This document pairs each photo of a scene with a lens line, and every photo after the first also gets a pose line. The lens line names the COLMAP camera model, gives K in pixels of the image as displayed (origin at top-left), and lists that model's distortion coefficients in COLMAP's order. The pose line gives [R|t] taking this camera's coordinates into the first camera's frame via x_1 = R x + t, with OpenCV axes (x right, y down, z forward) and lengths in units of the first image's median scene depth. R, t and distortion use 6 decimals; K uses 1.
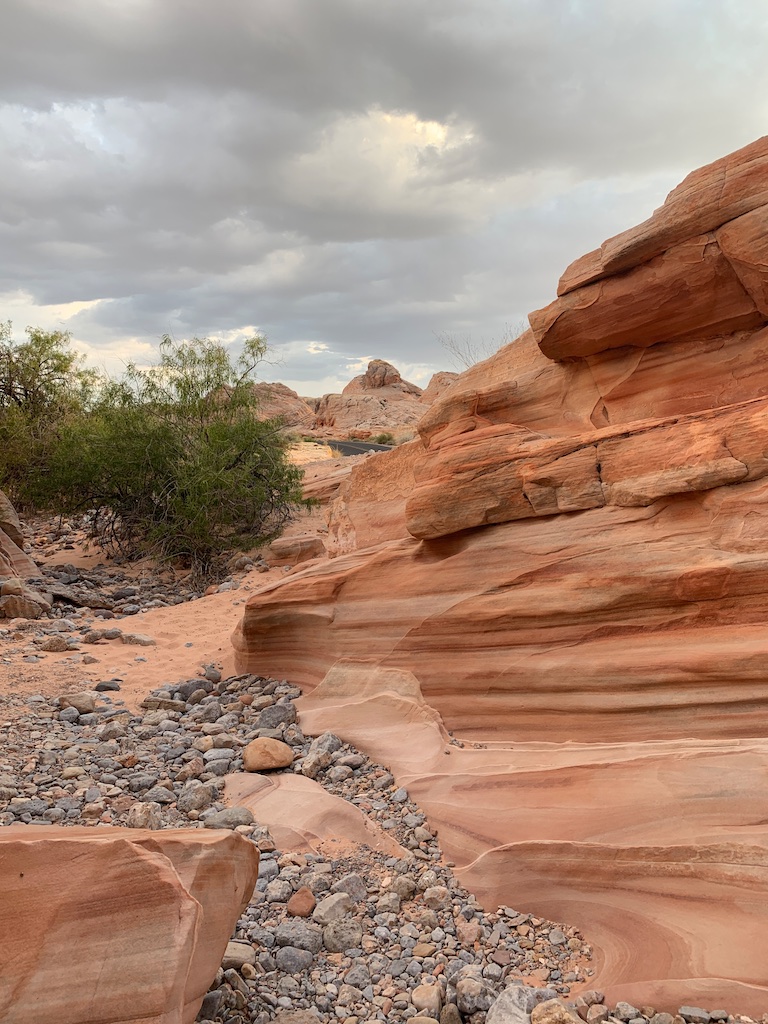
lens RADIAL K [[763.1, 0, 386.5], [0, 763.1, 496.7], [0, 0, 1]] dist [0.051574, -0.081234]
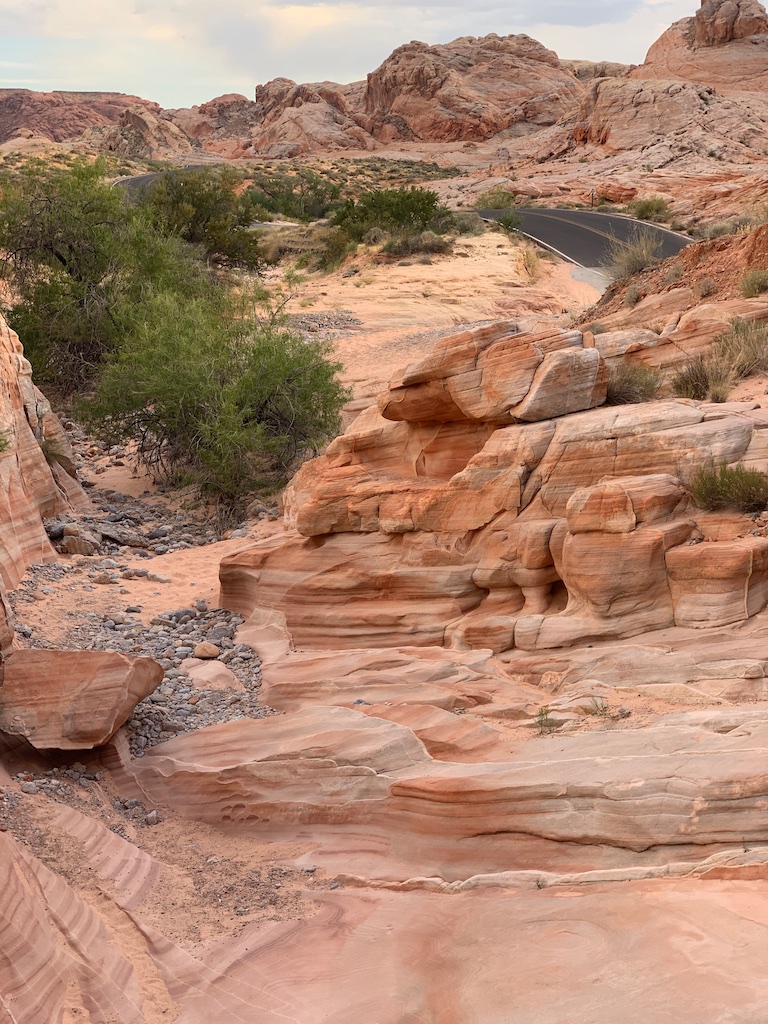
lens RADIAL K [[1534.3, 0, 384.0], [0, 1534.3, 512.0], [0, 0, 1]] dist [-0.119010, 1.839964]
pose [[0.972735, 0.047666, -0.226969, 0.938039], [-0.009604, 0.986090, 0.165932, -0.533059], [0.231721, -0.159229, 0.959662, -2.080206]]
